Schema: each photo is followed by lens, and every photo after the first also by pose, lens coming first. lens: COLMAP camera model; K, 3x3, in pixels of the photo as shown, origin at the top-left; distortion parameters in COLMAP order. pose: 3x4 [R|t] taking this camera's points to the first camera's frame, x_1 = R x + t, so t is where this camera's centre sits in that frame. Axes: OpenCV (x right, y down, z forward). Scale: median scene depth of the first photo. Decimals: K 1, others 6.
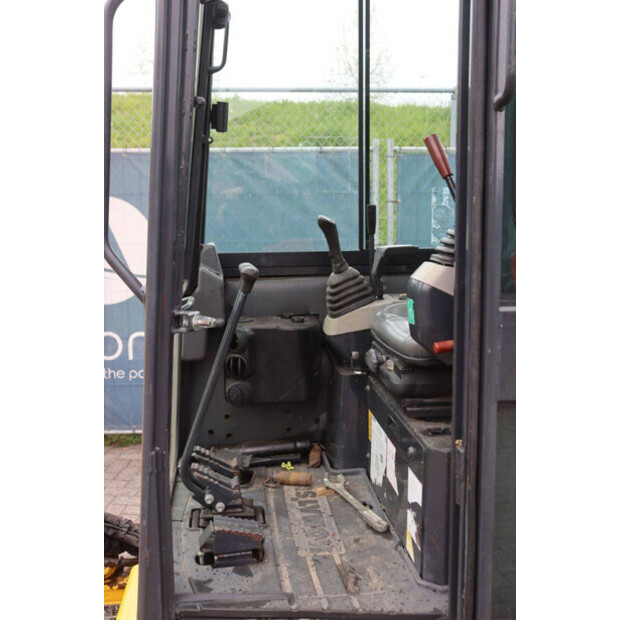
lens RADIAL K [[664.5, 0, 309.3], [0, 664.5, 298.5], [0, 0, 1]] dist [-0.028338, 0.017733]
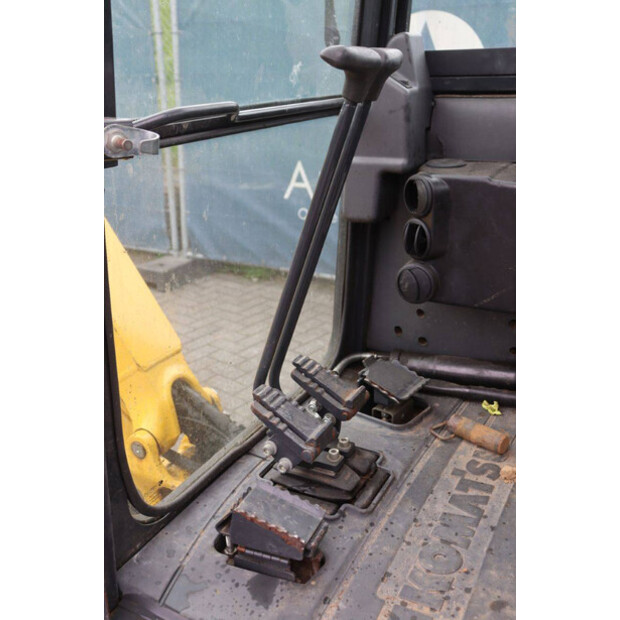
lens RADIAL K [[664.5, 0, 309.3], [0, 664.5, 298.5], [0, 0, 1]] dist [-0.028338, 0.017733]
pose [[0.825743, 0.174712, -0.536307, 0.157645], [-0.054876, 0.971192, 0.231893, 0.019776], [0.561371, -0.162054, 0.811542, 0.462484]]
